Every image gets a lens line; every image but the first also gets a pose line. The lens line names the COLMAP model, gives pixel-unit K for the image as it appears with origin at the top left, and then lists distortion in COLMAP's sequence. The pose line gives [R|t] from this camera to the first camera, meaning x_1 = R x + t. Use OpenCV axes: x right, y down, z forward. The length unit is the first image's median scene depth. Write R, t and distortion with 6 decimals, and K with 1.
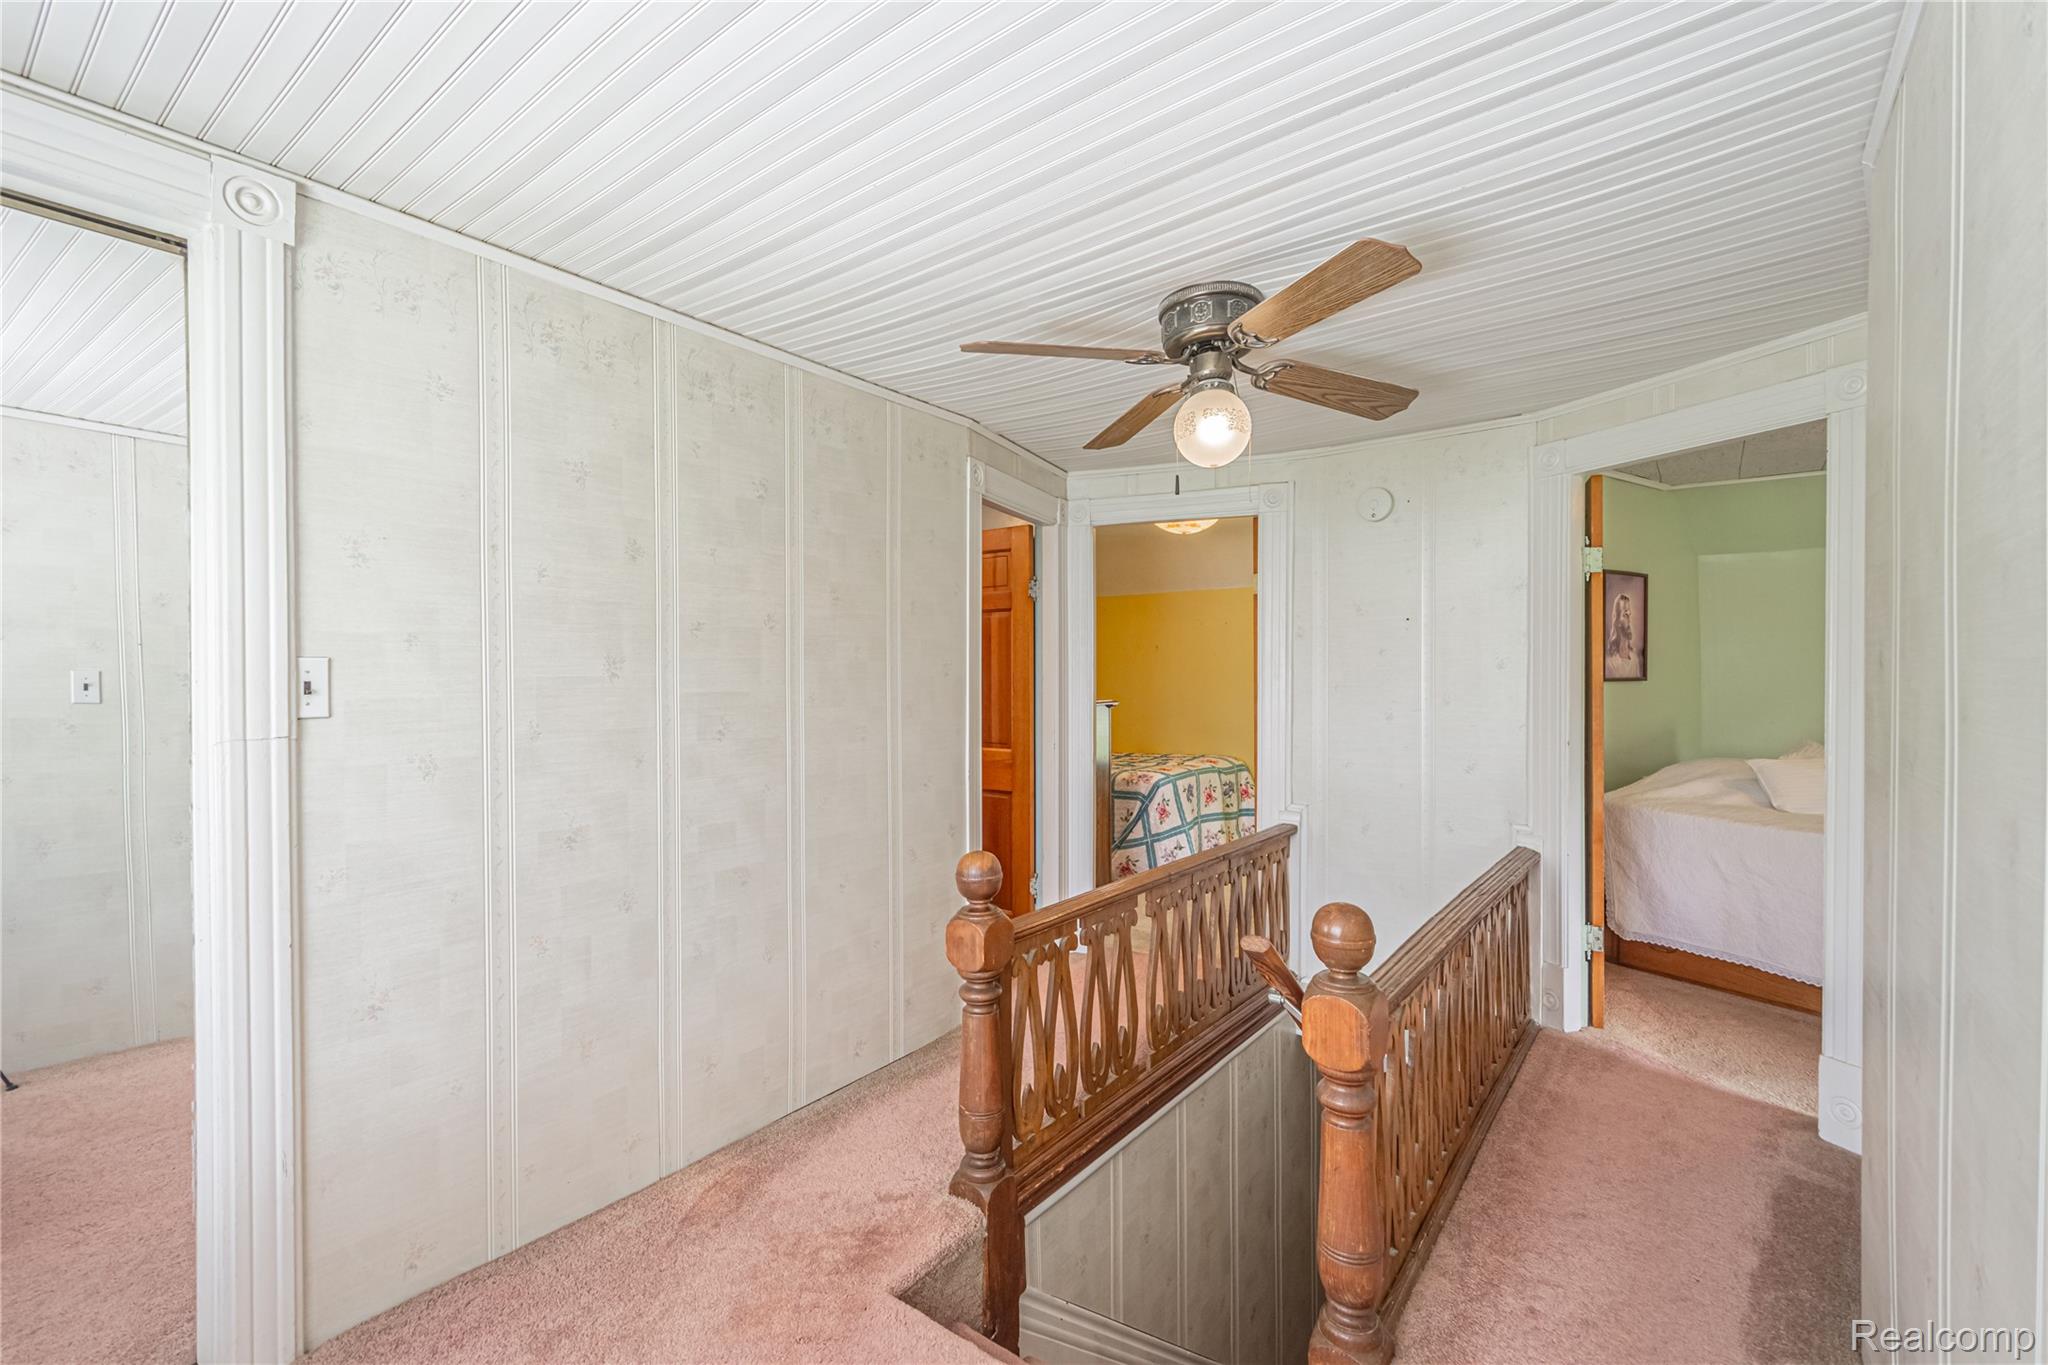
lens RADIAL K [[897.6, 0, 1029.6], [0, 897.6, 685.4], [0, 0, 1]] dist [0.011795, -0.003943]
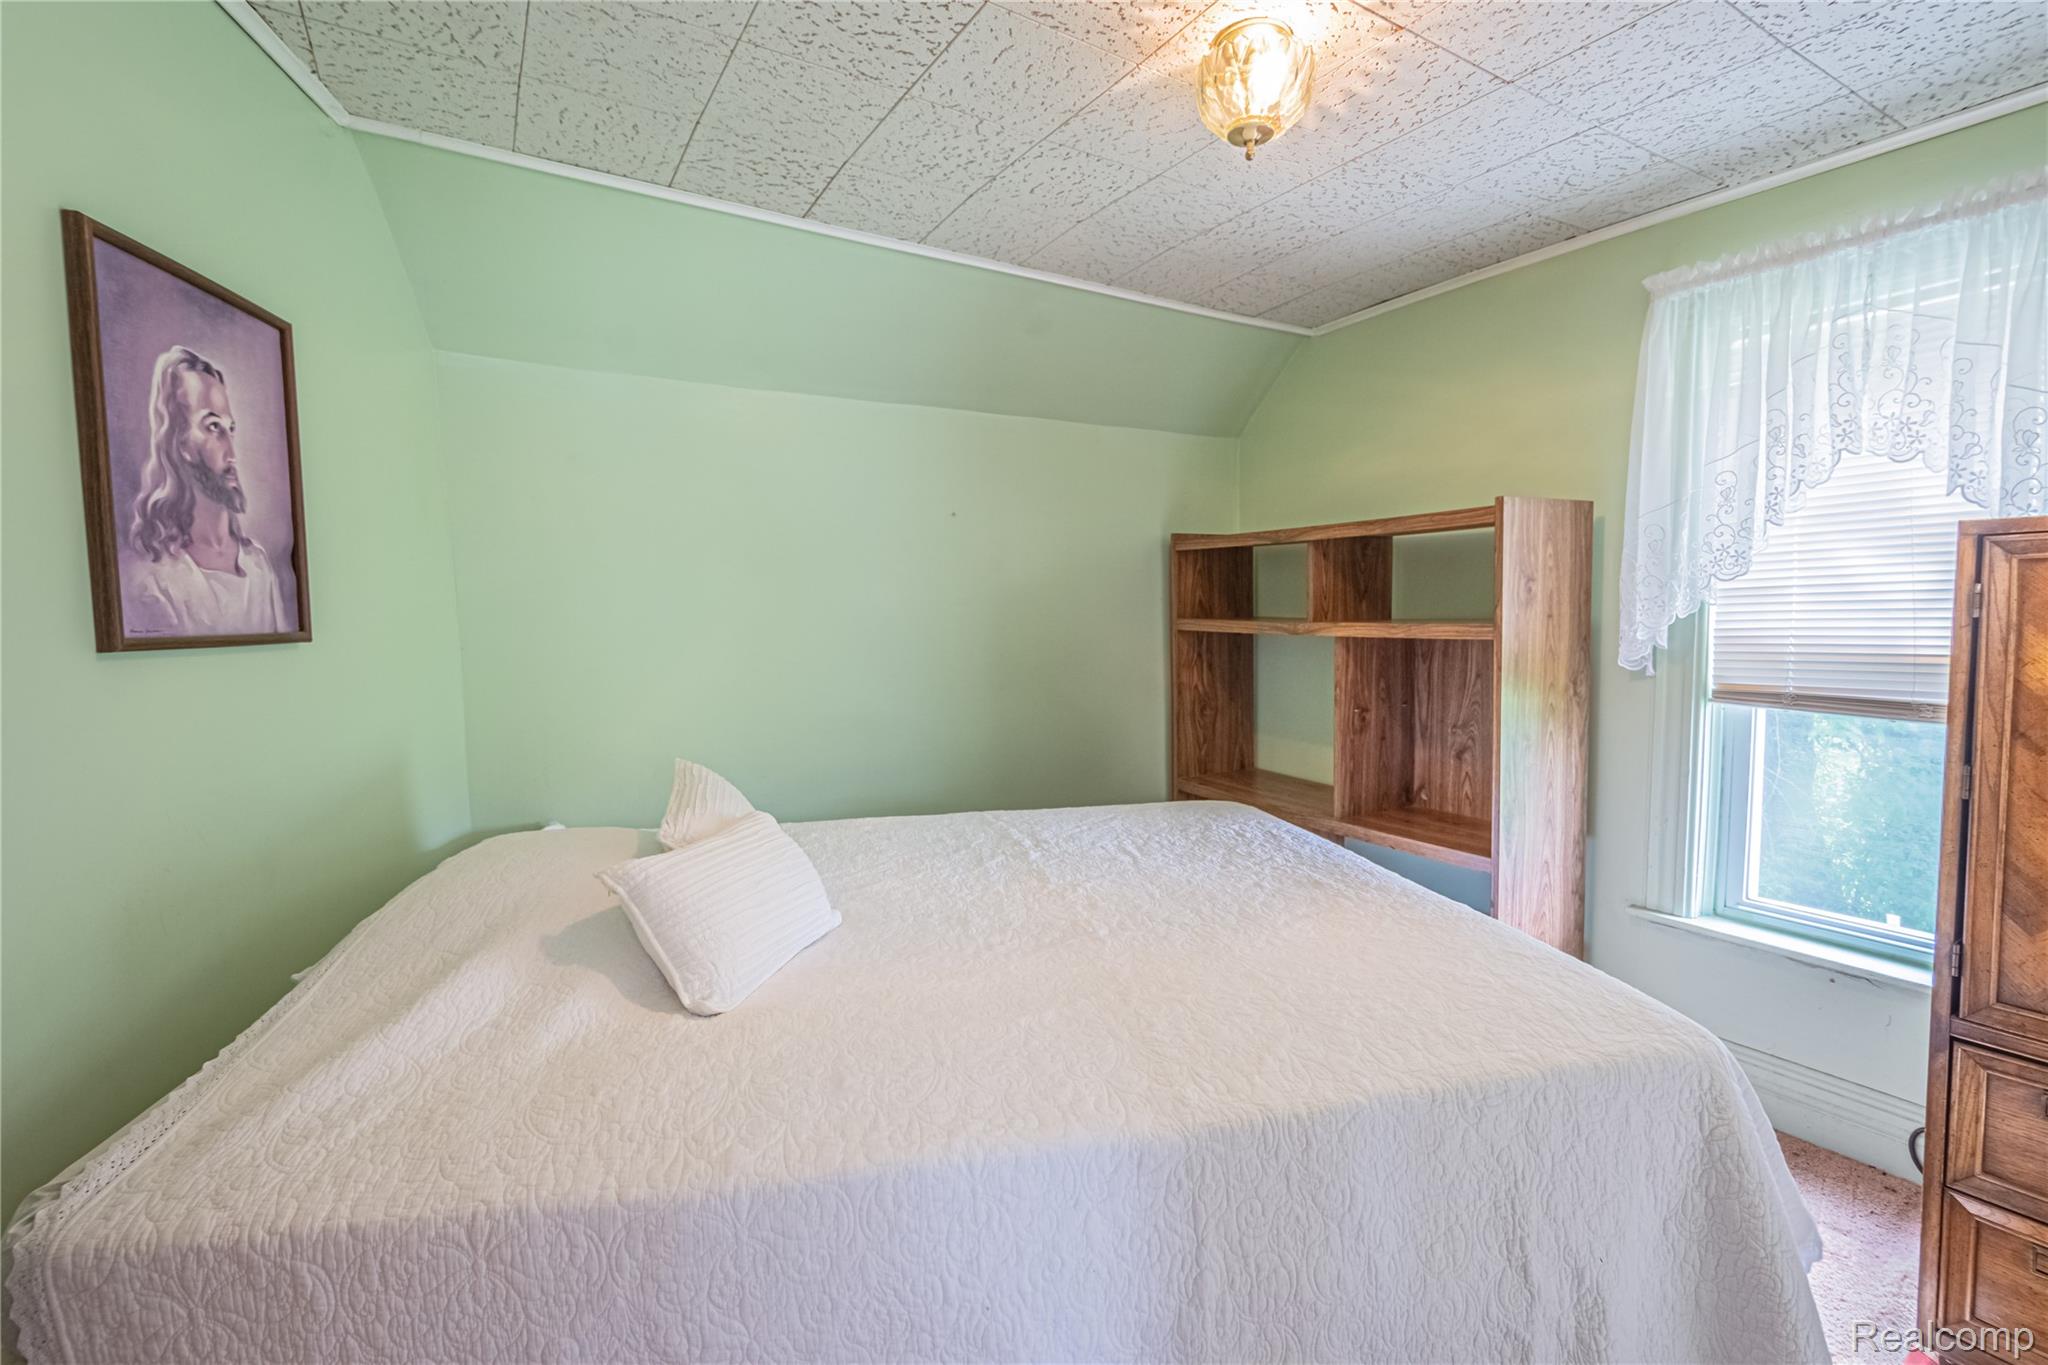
lens RADIAL K [[897.6, 0, 1028.2], [0, 897.6, 676.9], [0, 0, 1]] dist [0.011795, -0.003943]
pose [[0.348864, -0.065715, 0.934866, 0.465890], [0.013382, 0.997786, 0.065144, -0.010516], [-0.937078, -0.010216, 0.348972, 0.635018]]
